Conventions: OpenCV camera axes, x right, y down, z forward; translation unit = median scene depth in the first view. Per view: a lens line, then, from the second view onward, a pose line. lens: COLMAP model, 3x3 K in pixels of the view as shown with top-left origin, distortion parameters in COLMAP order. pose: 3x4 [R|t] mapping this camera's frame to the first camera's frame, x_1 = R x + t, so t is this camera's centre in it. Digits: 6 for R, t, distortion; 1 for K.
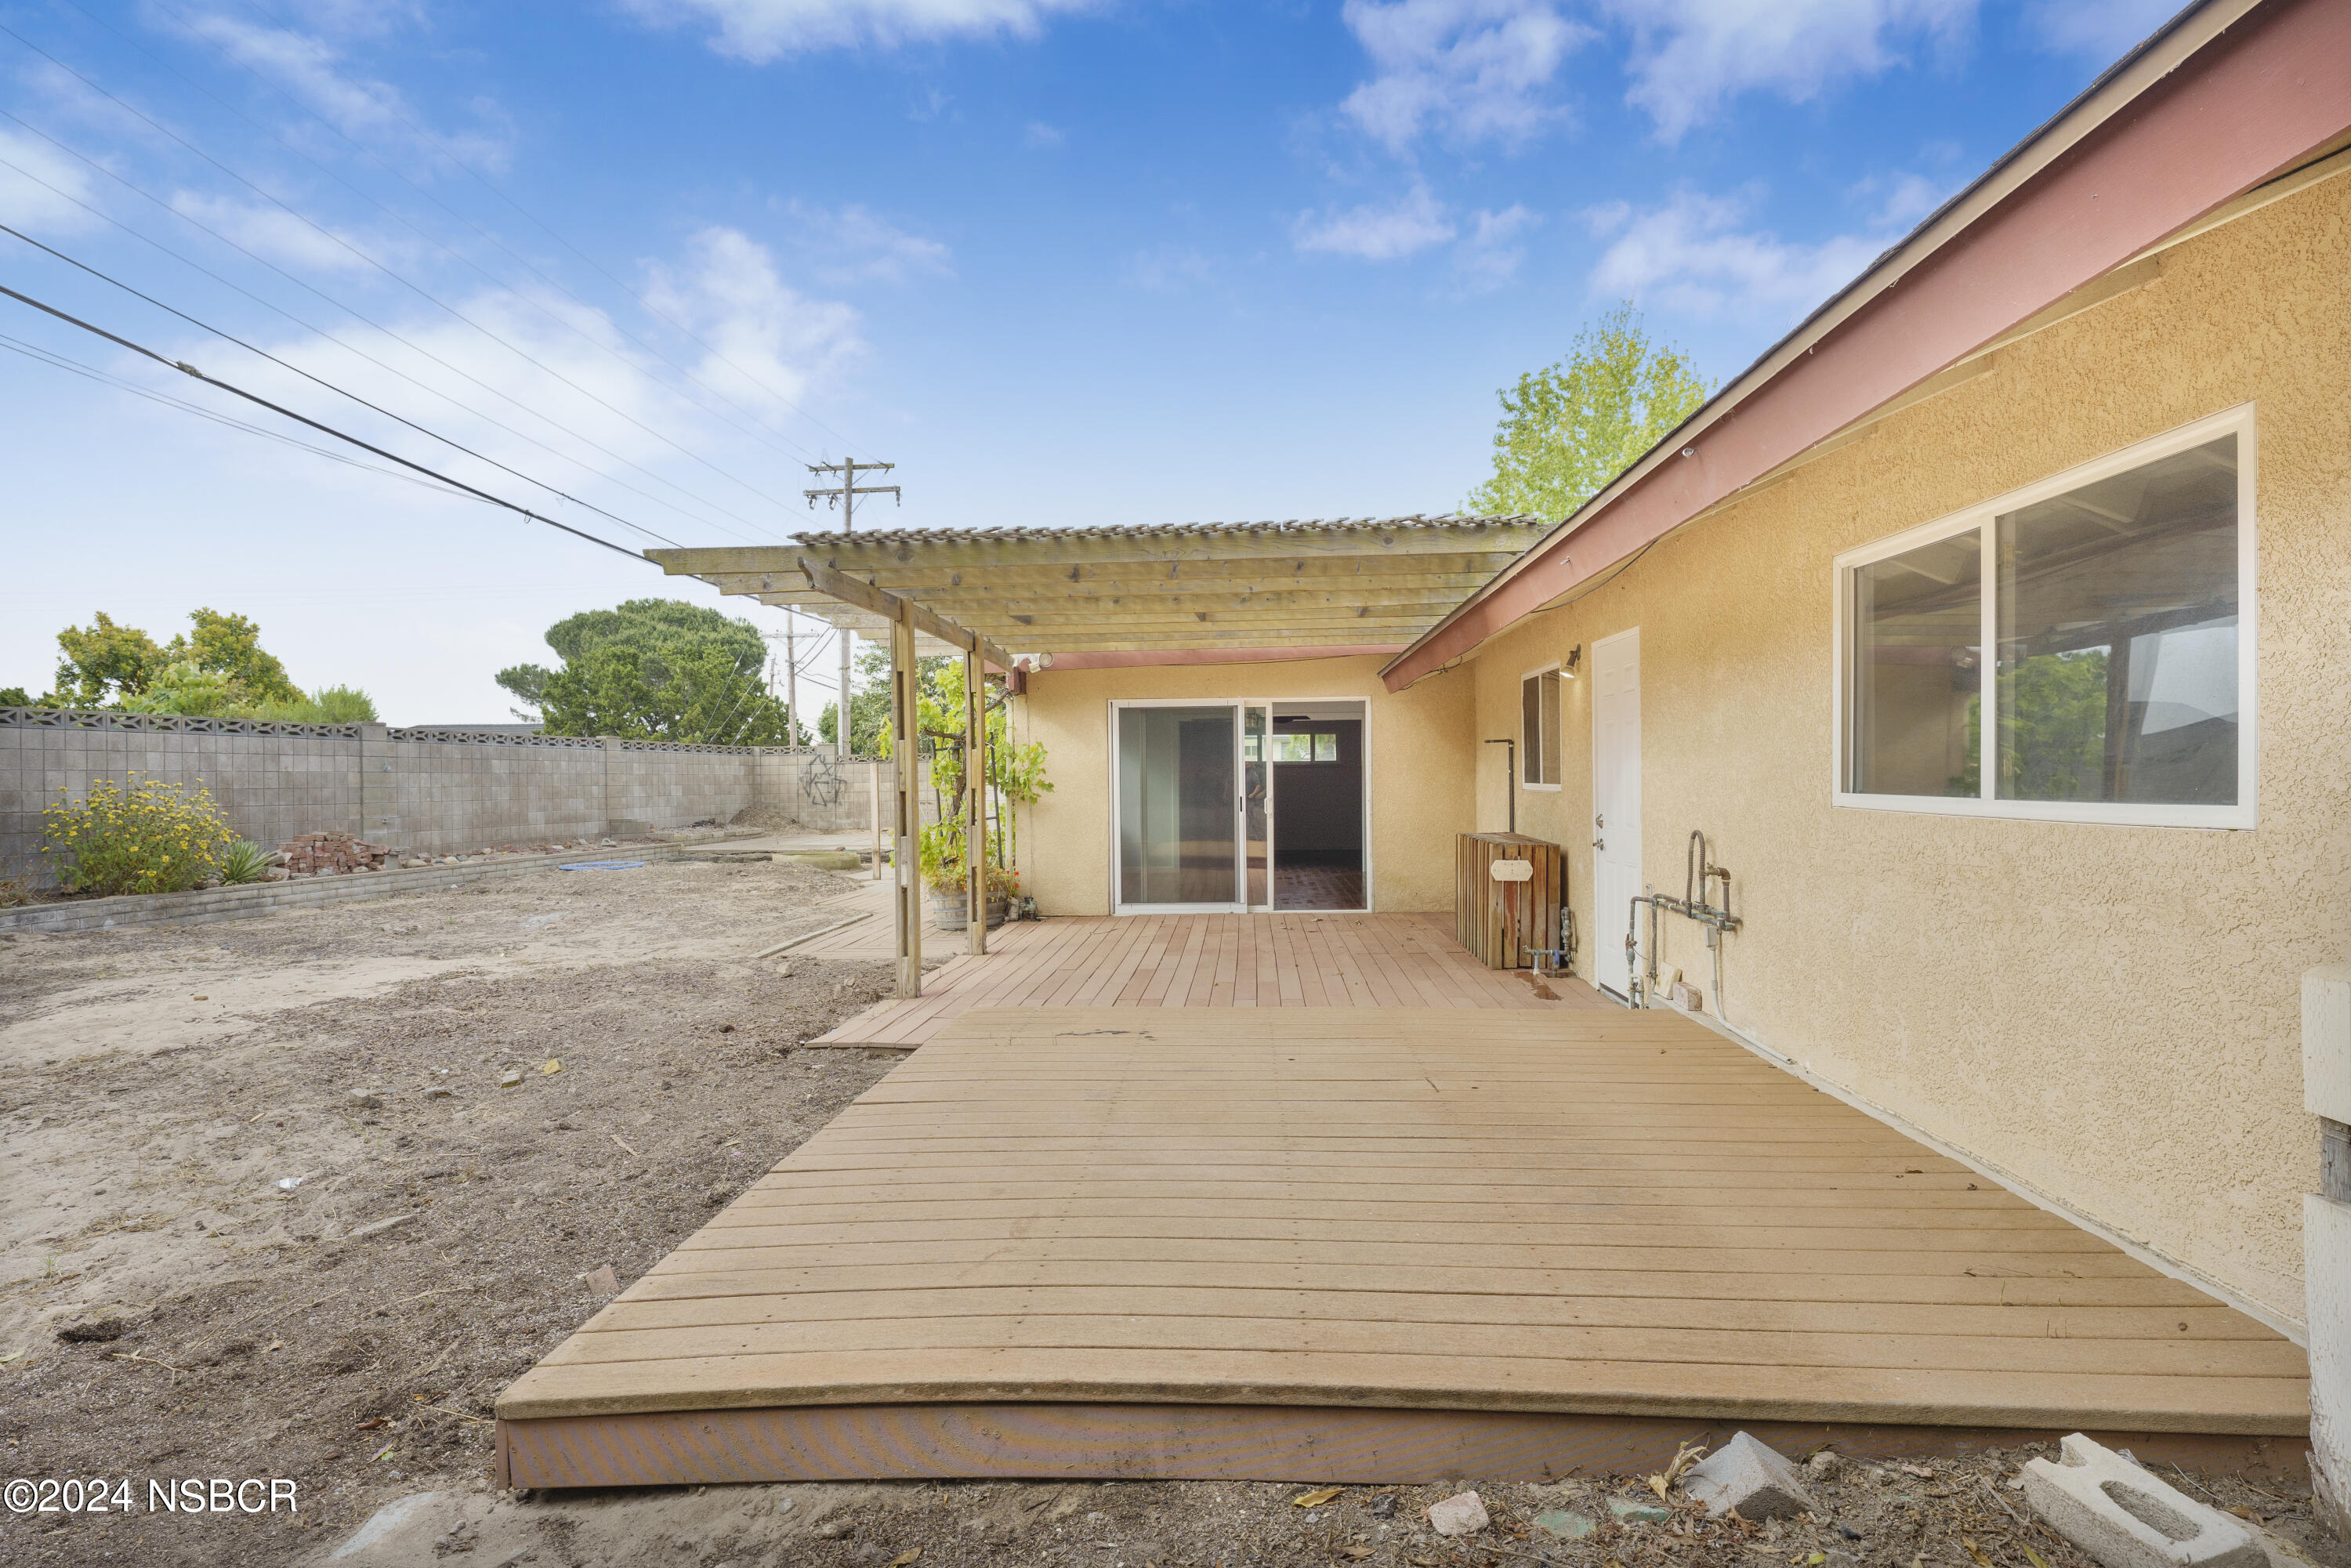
lens RADIAL K [[1212.2, 0, 1169.4], [0, 1212.2, 772.1], [0, 0, 1]] dist [0.042537, 0.002605]
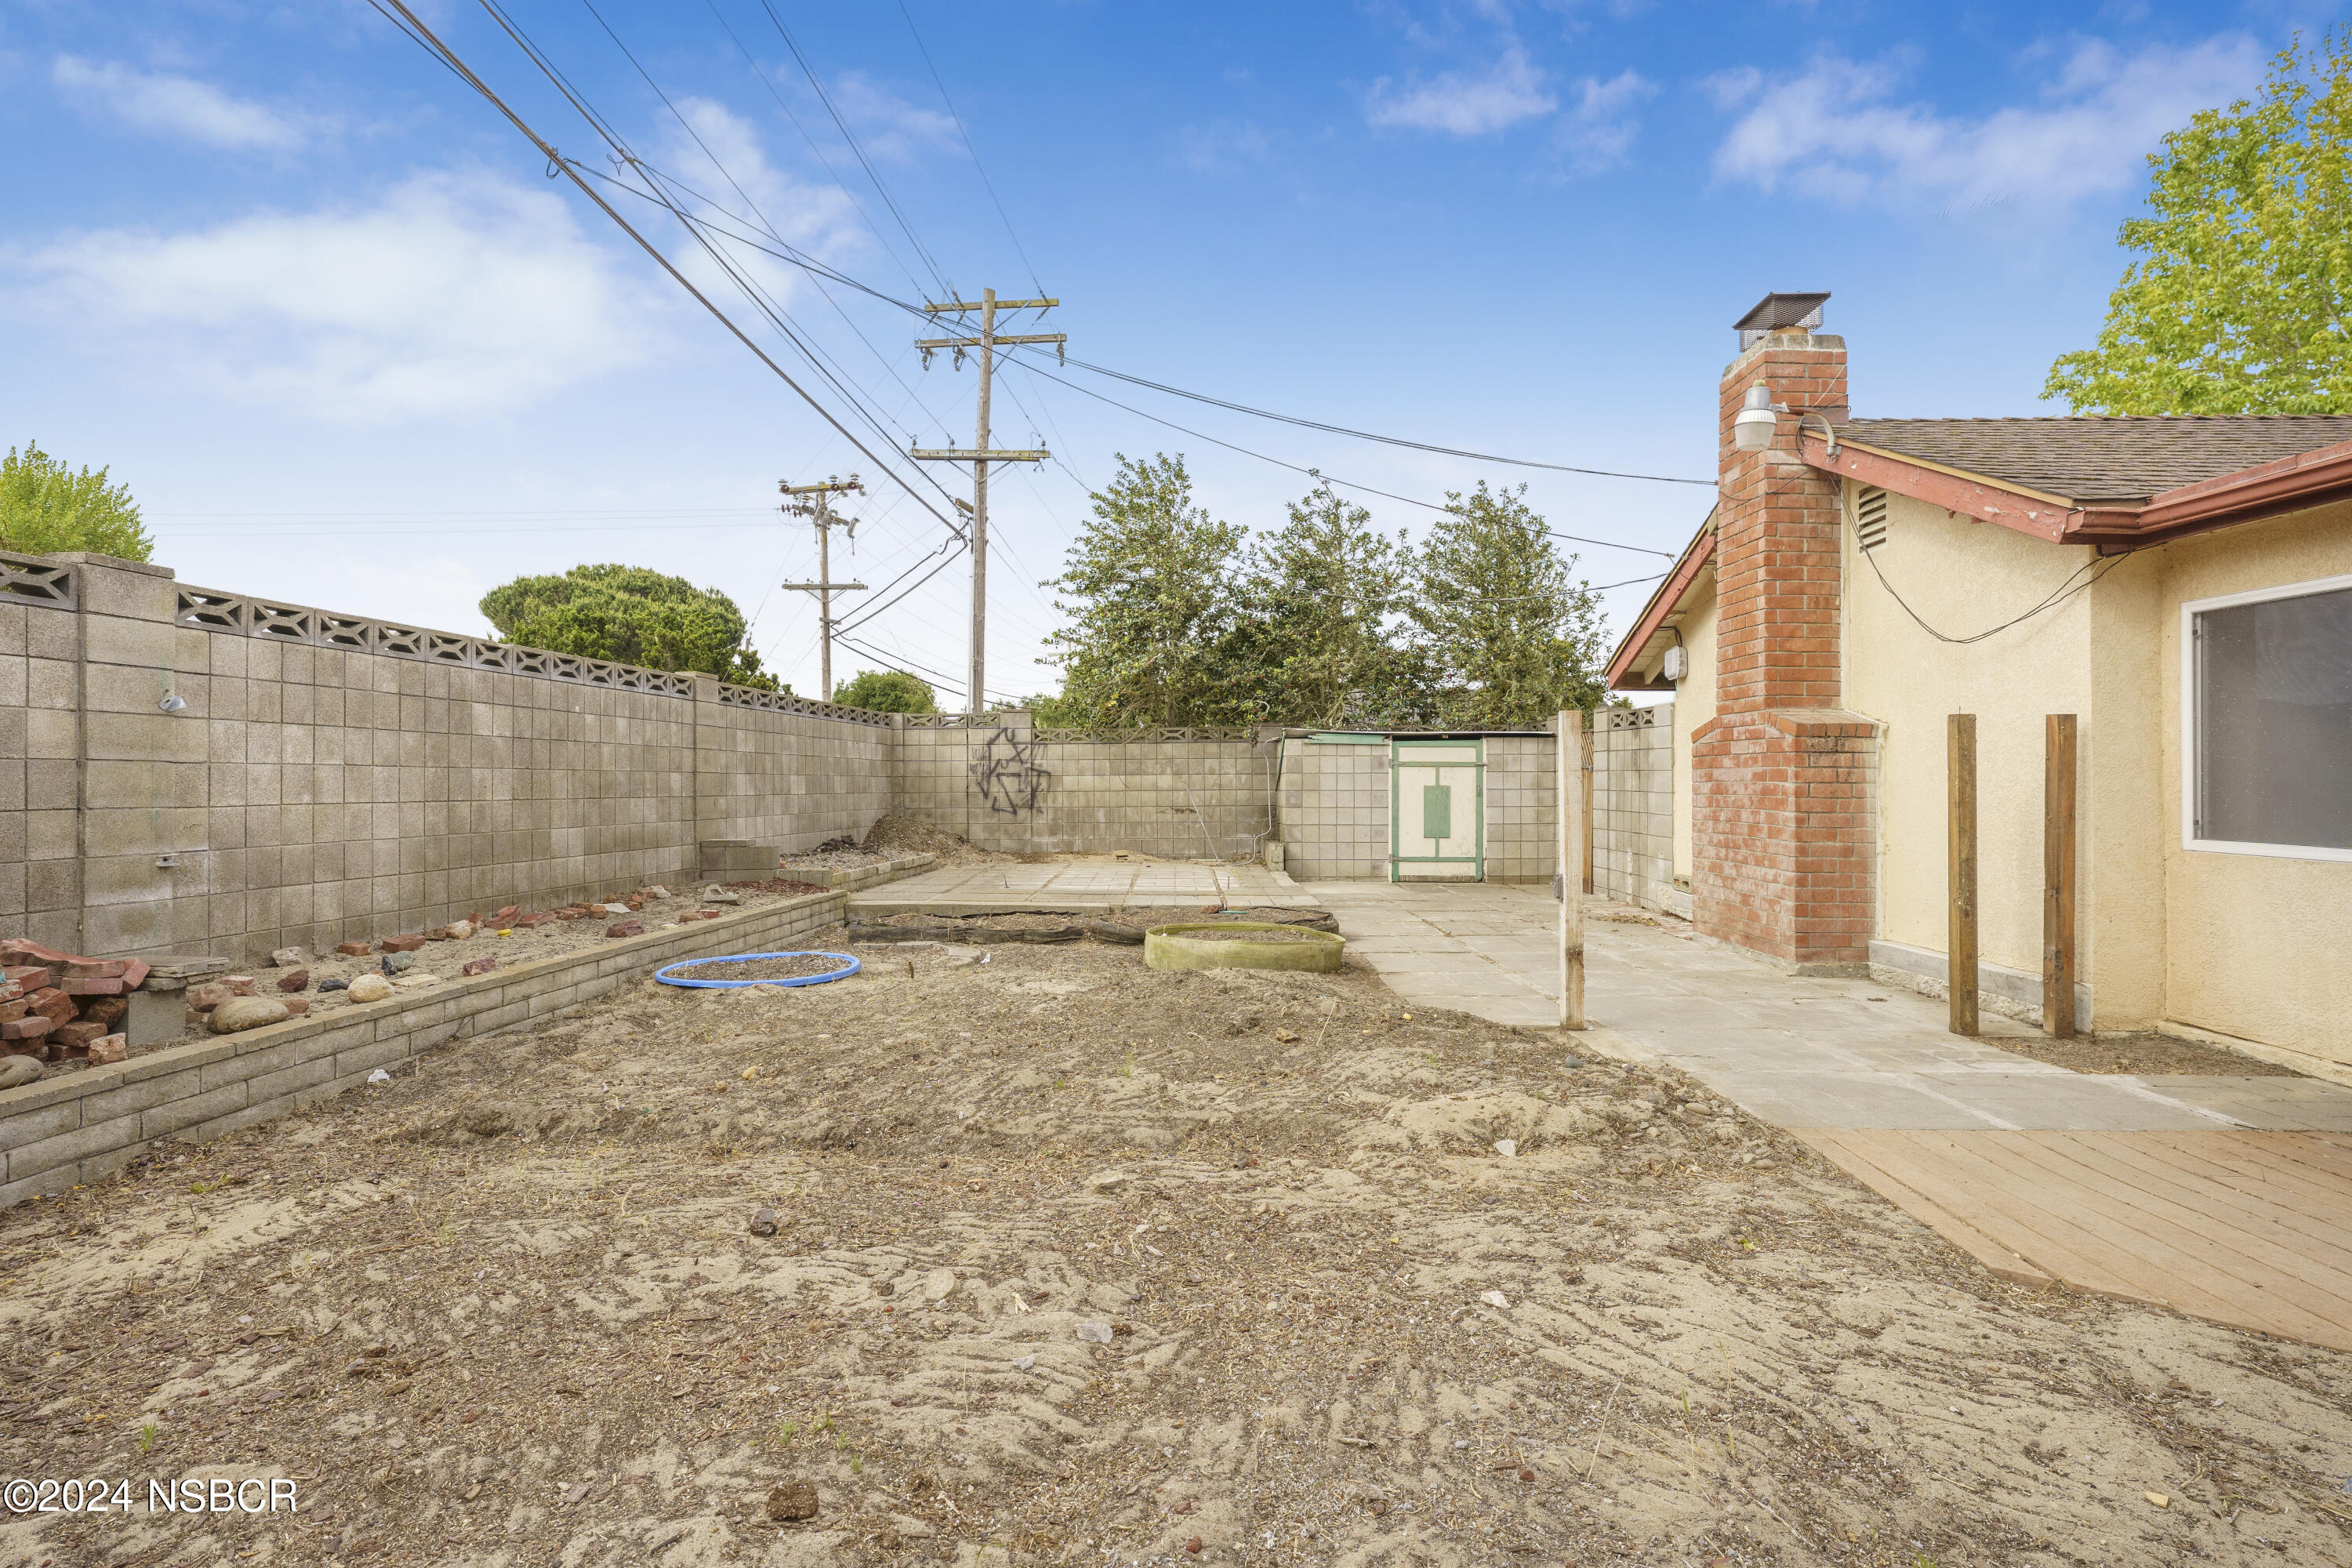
lens RADIAL K [[1191.1, 0, 1188.6], [0, 1191.1, 775.8], [0, 0, 1]] dist [0.011820, -0.000954]
pose [[0.997149, 0.011102, 0.074642, -0.242444], [-0.011097, 0.999938, -0.000491, 0.008497], [-0.074643, -0.000339, 0.997210, 0.413019]]
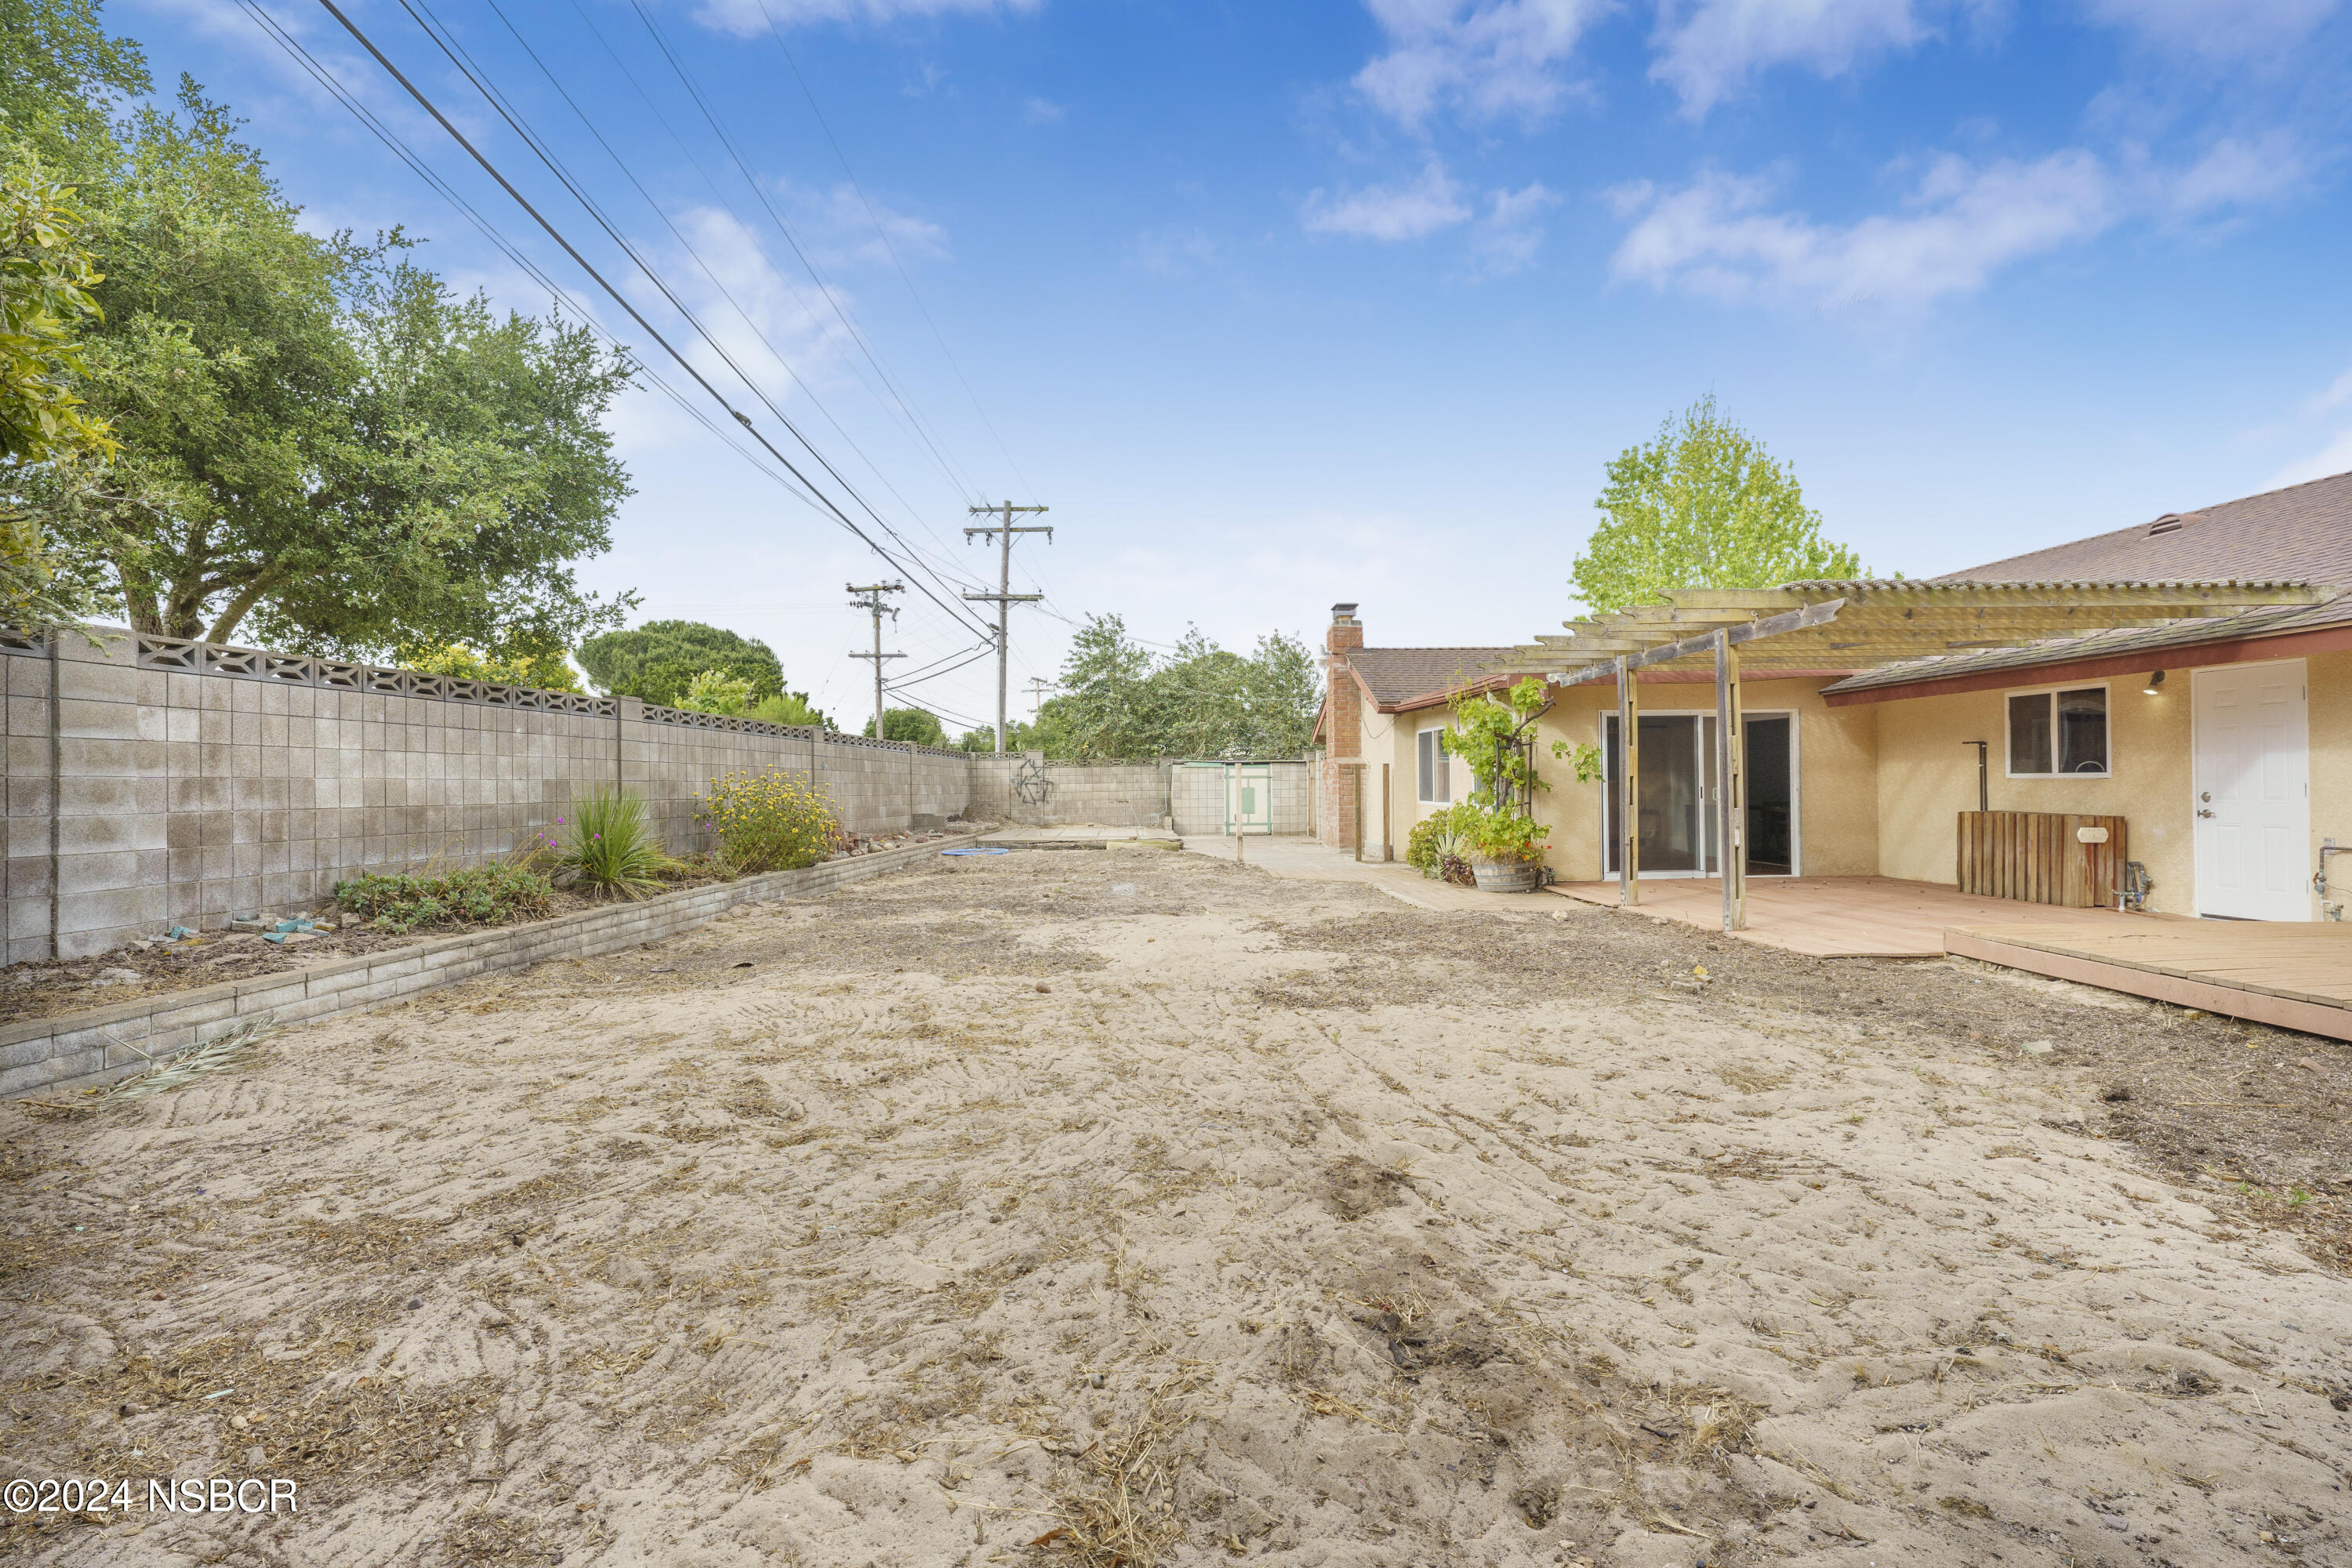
lens RADIAL K [[1089.8, 0, 1156.3], [0, 1089.8, 782.8], [0, 0, 1]] dist [0.000033, 0.001631]
pose [[0.995346, 0.002874, 0.096323, -0.268785], [-0.002856, 0.999996, -0.000329, 0.007782], [-0.096323, 0.000052, 0.995350, -0.036951]]
